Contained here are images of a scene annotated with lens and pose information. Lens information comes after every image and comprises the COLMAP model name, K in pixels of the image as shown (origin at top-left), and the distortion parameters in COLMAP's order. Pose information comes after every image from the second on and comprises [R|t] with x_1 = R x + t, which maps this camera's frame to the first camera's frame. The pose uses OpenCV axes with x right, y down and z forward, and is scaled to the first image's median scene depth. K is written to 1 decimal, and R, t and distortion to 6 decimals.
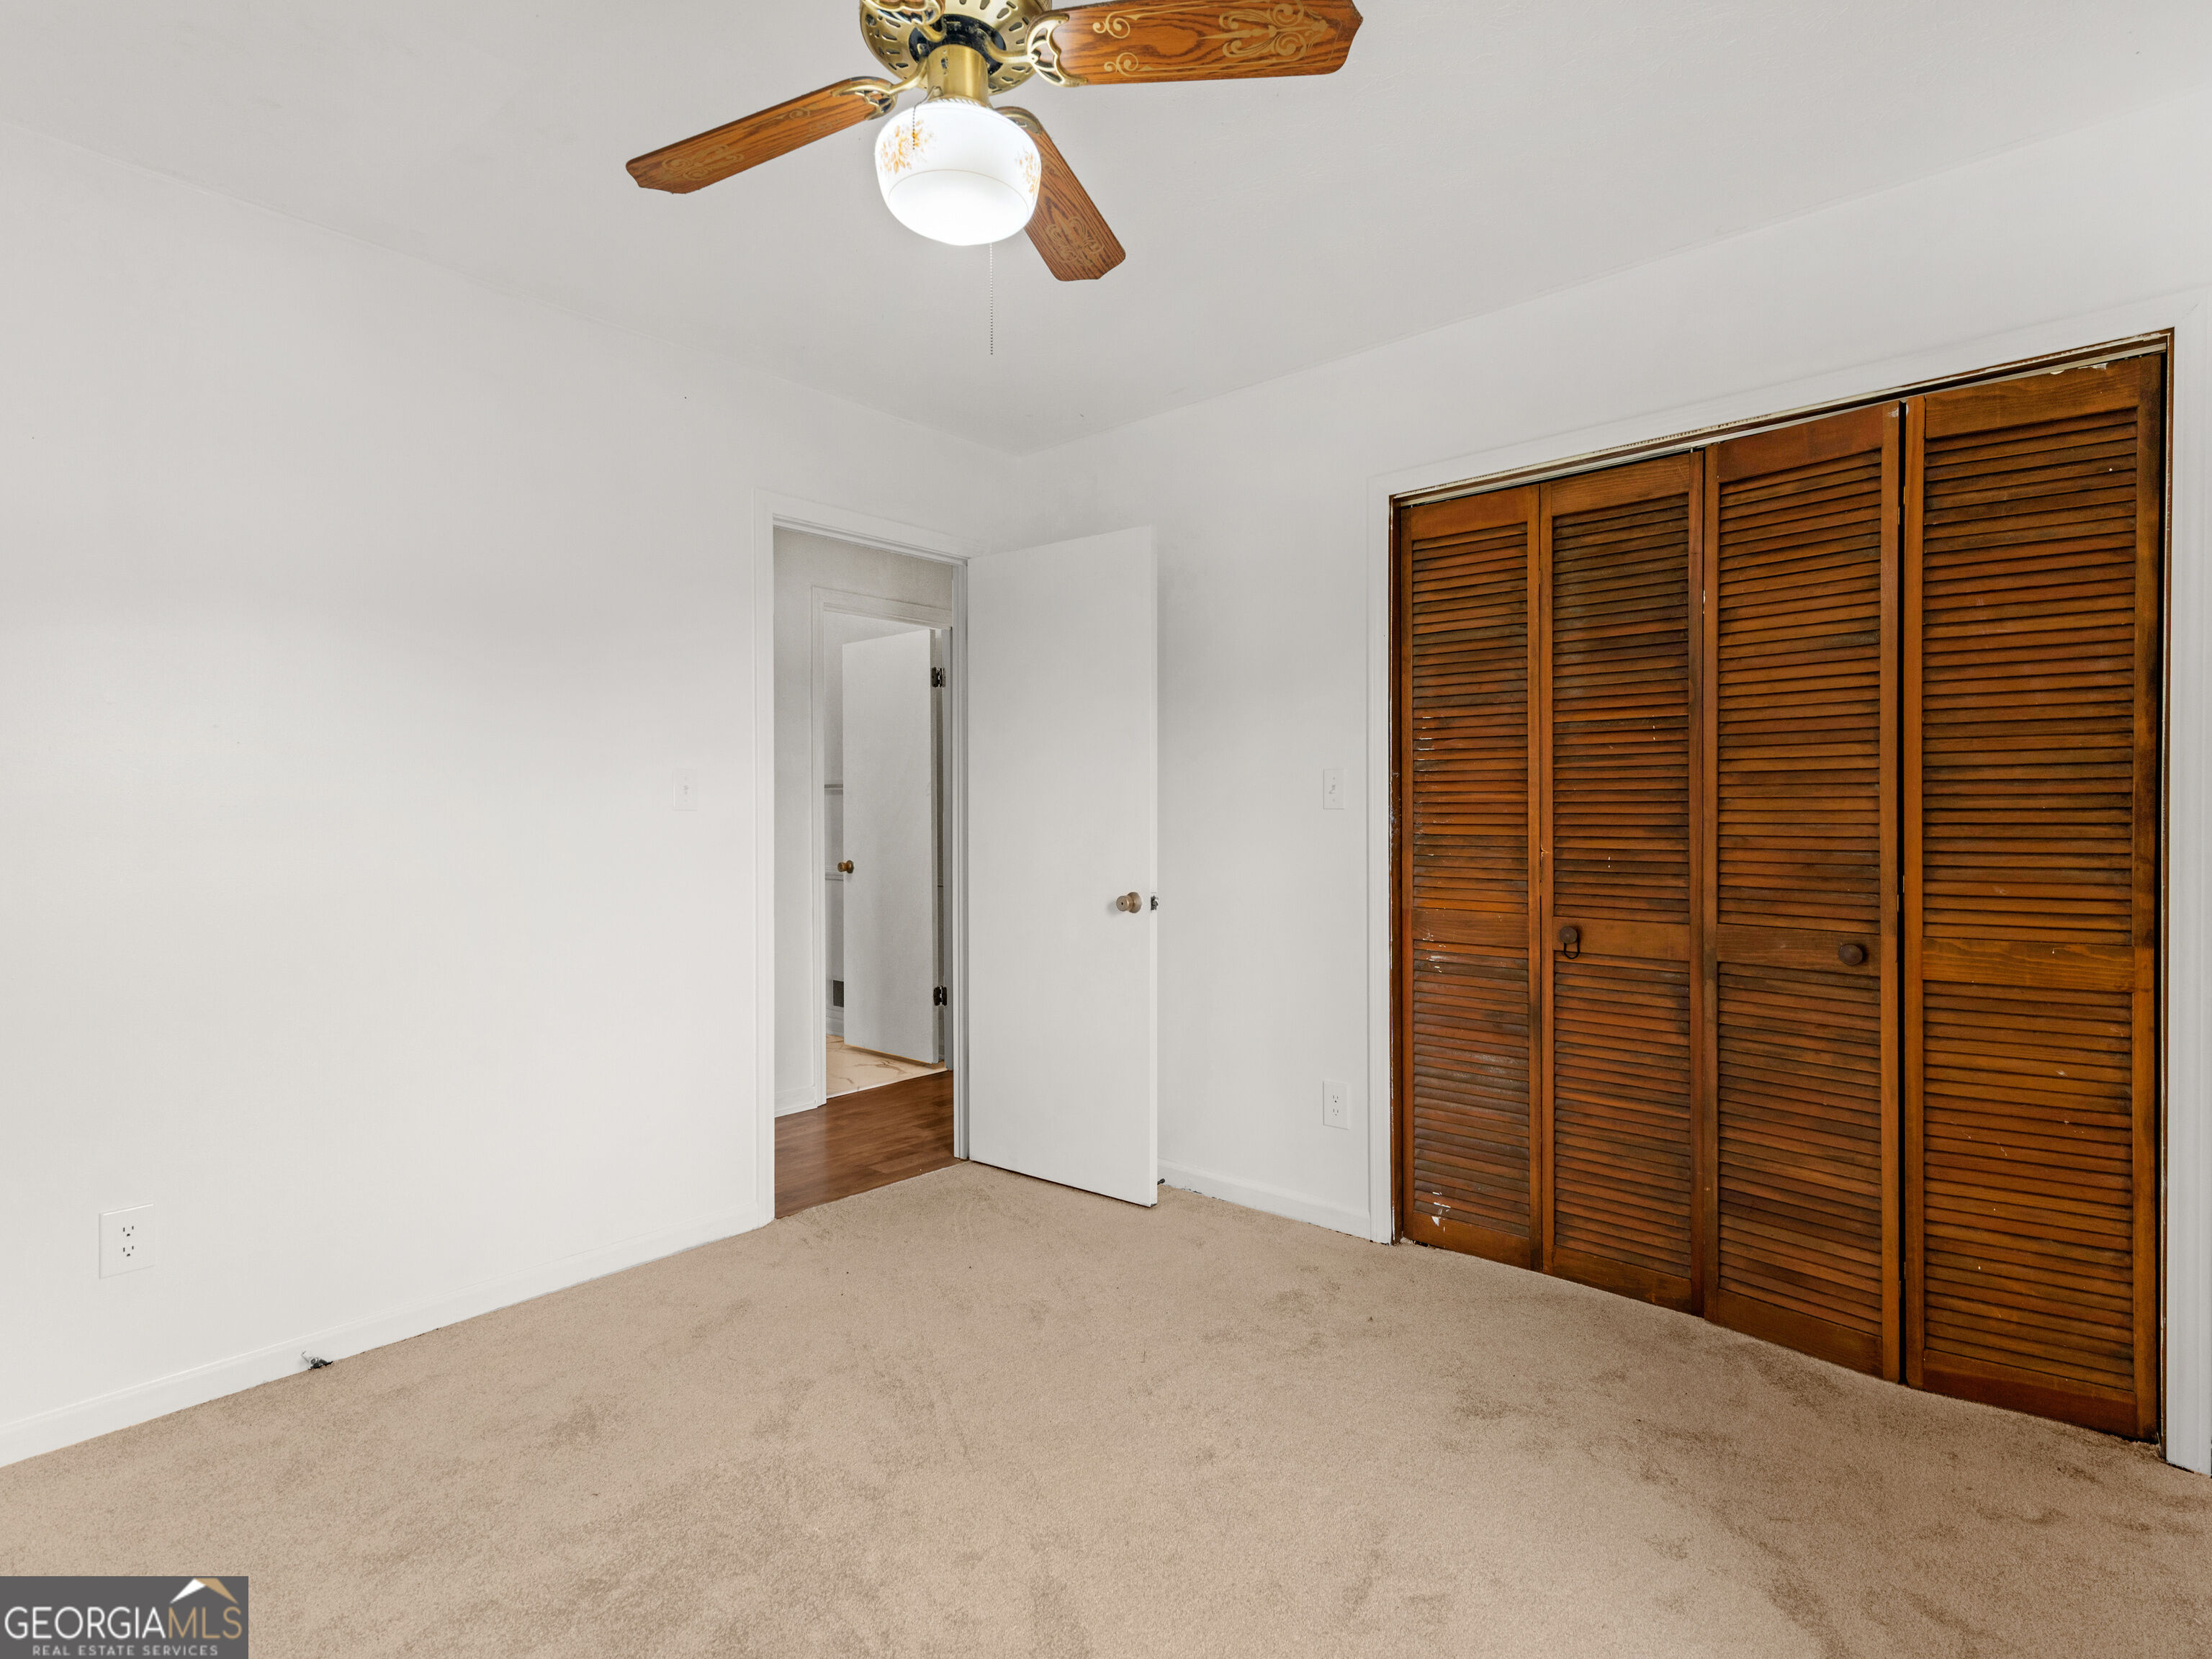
lens RADIAL K [[1133.7, 0, 1120.0], [0, 1133.7, 812.3], [0, 0, 1]] dist [0.012828, -0.000037]
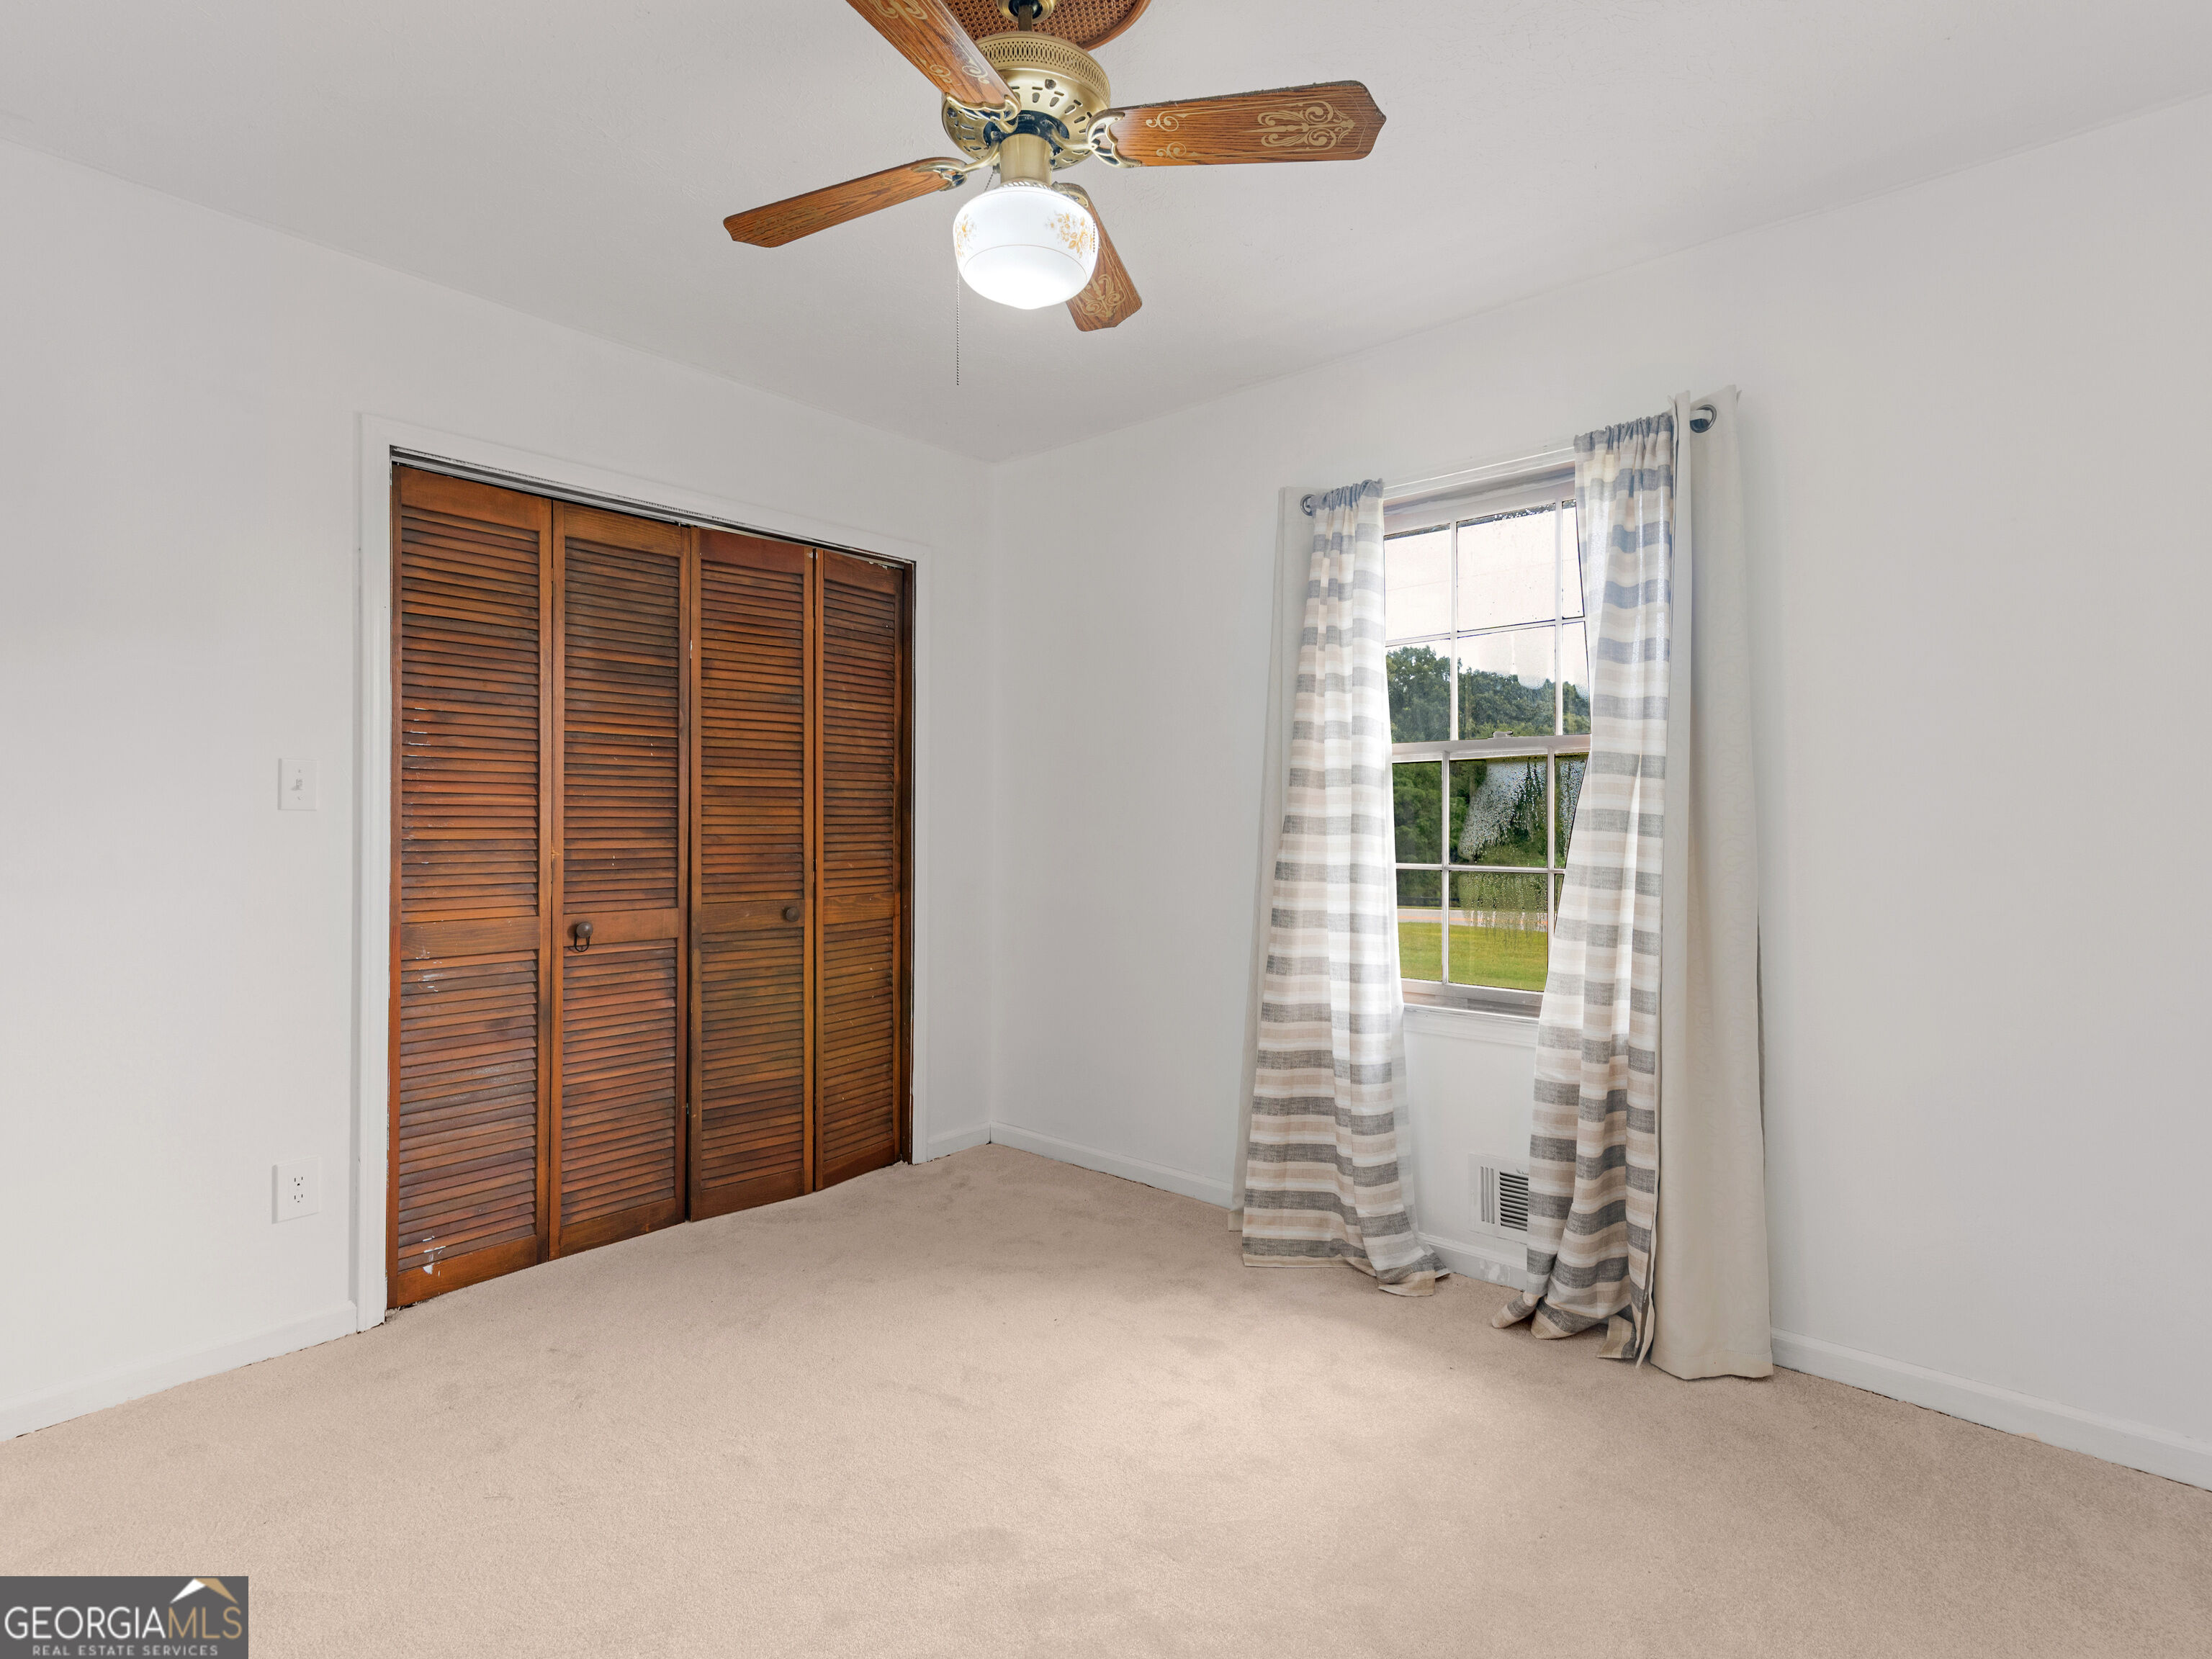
lens RADIAL K [[1133.7, 0, 1120.0], [0, 1133.7, 812.3], [0, 0, 1]] dist [0.012828, -0.000037]
pose [[-0.025719, 0.010711, 0.999612, -0.723627], [-0.000360, 0.999942, -0.010724, 0.008215], [-0.999669, -0.000635, -0.025714, 0.538085]]
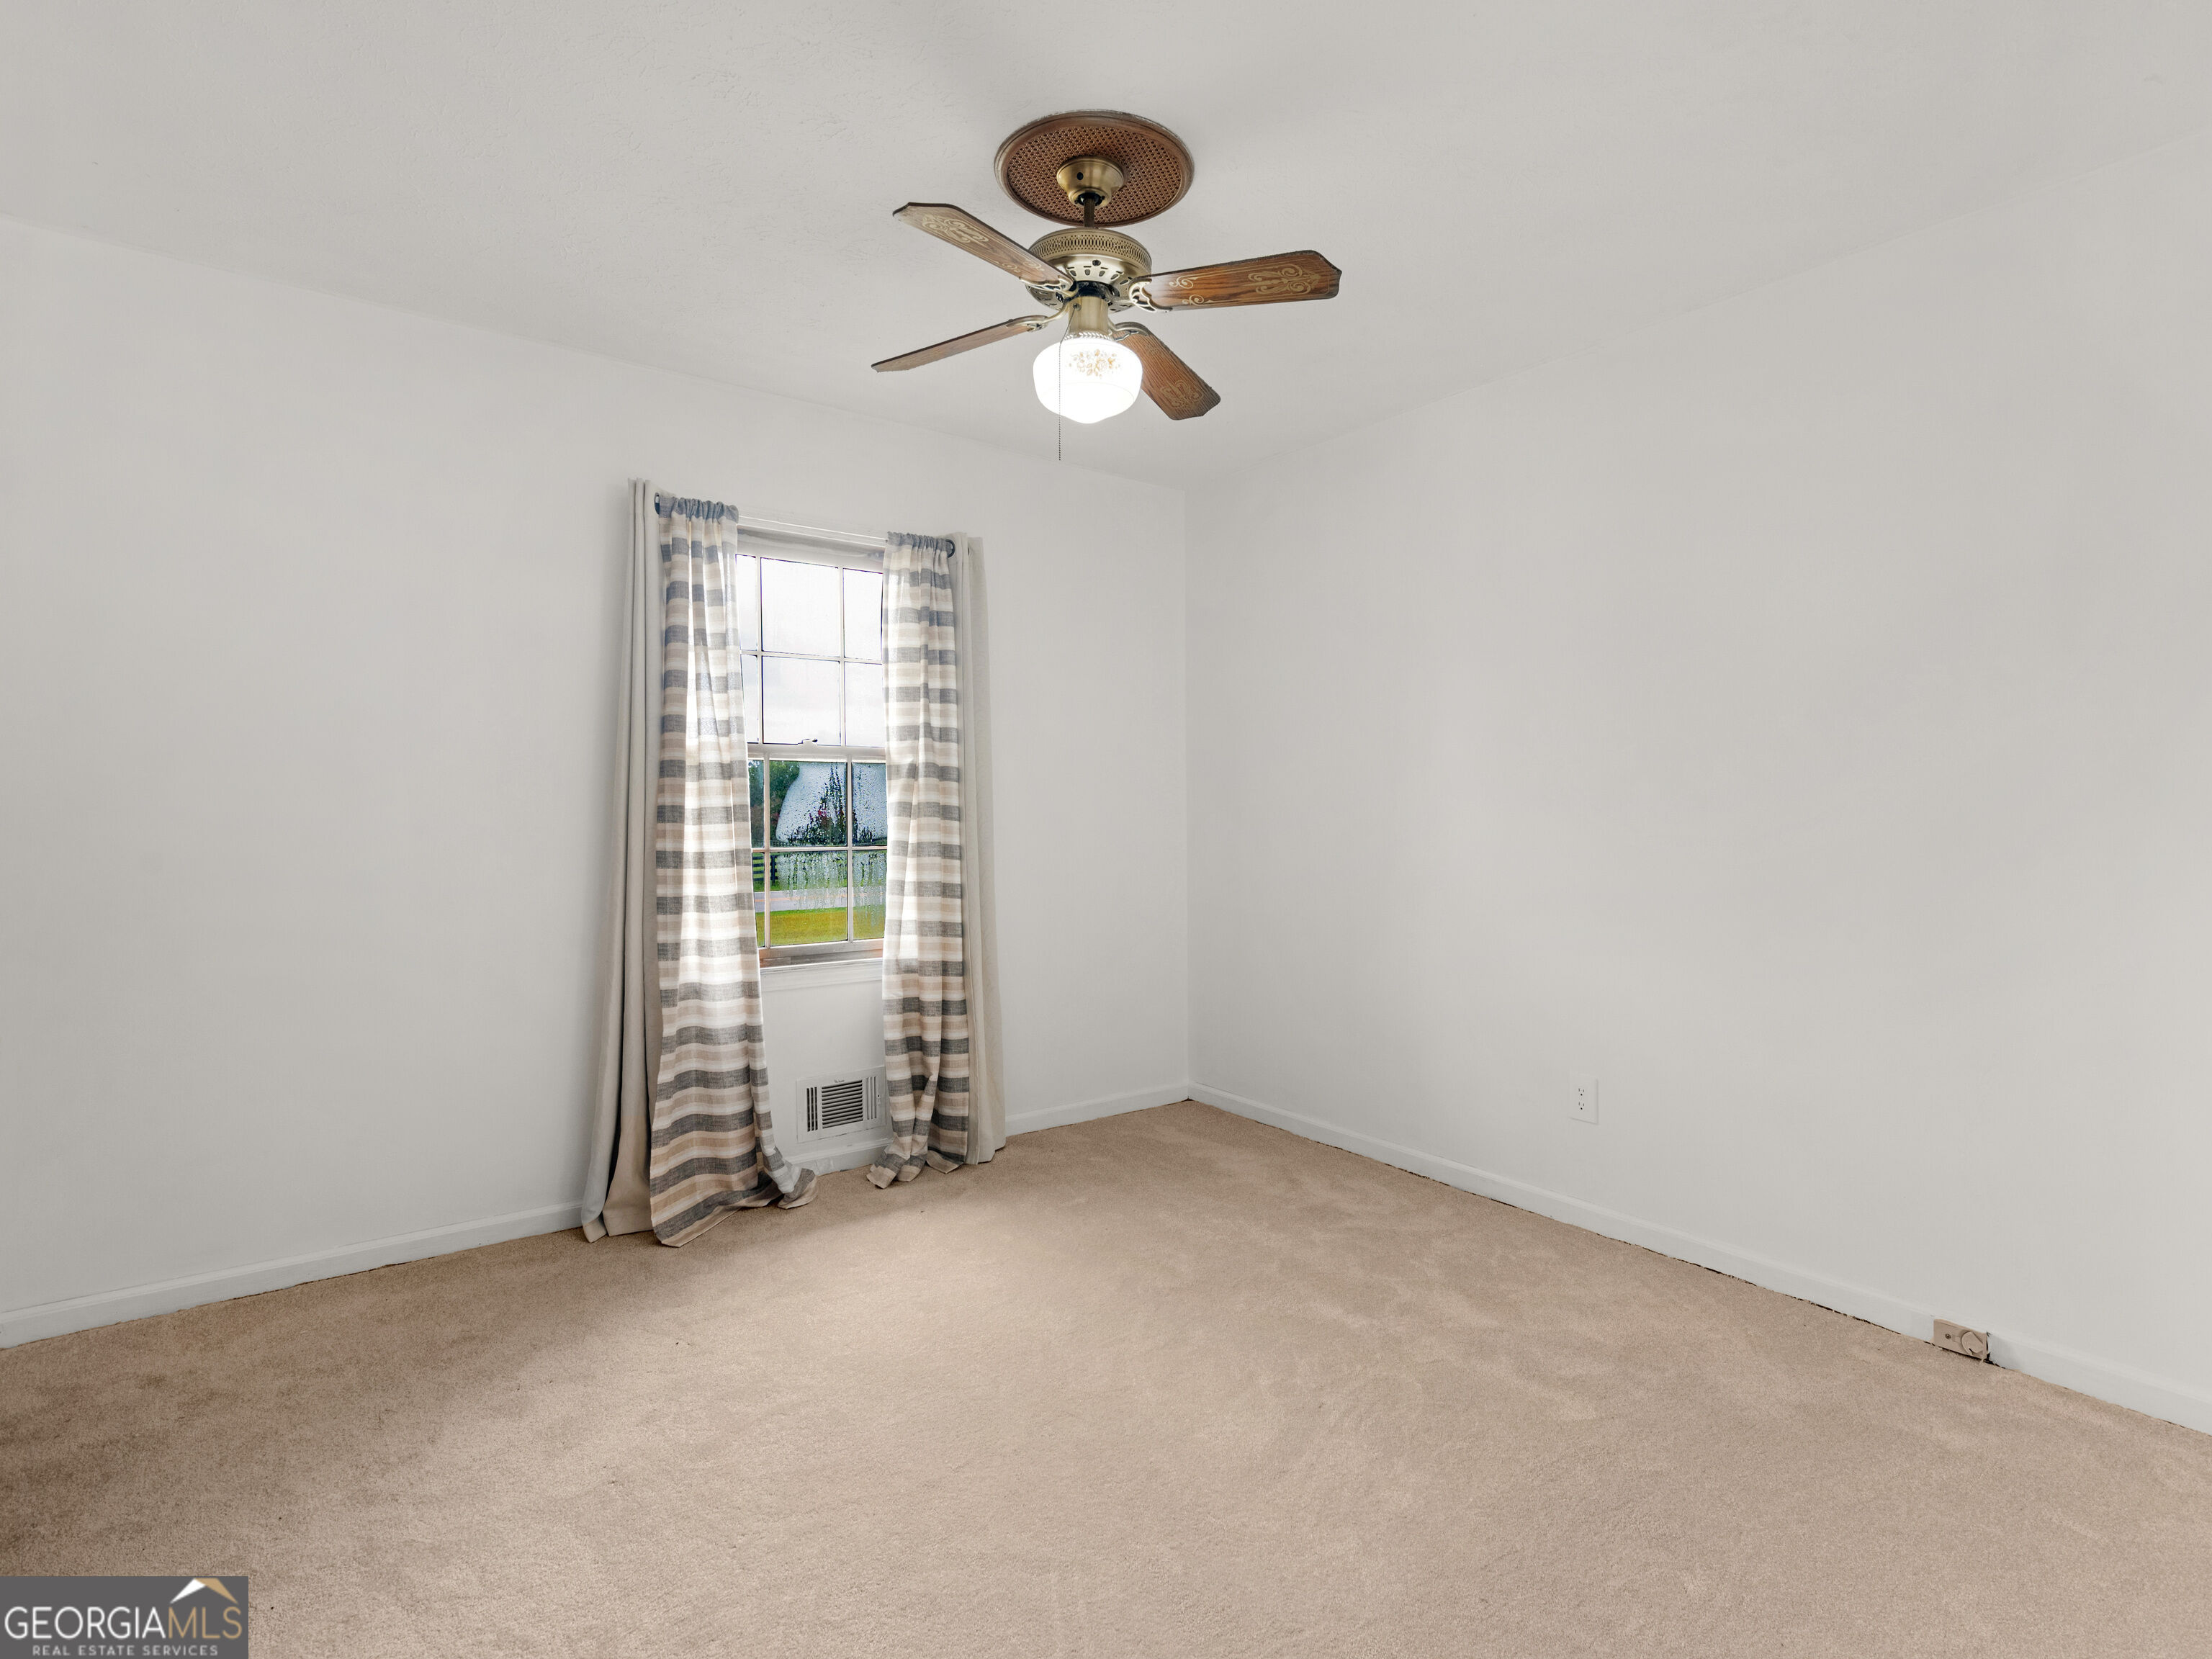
lens RADIAL K [[1133.7, 0, 1120.0], [0, 1133.7, 812.3], [0, 0, 1]] dist [0.012828, -0.000037]
pose [[-0.986495, 0.002891, 0.163767, -0.242428], [0.003565, 0.999986, 0.003819, 0.002703], [-0.163754, 0.004352, -0.986492, 1.416296]]
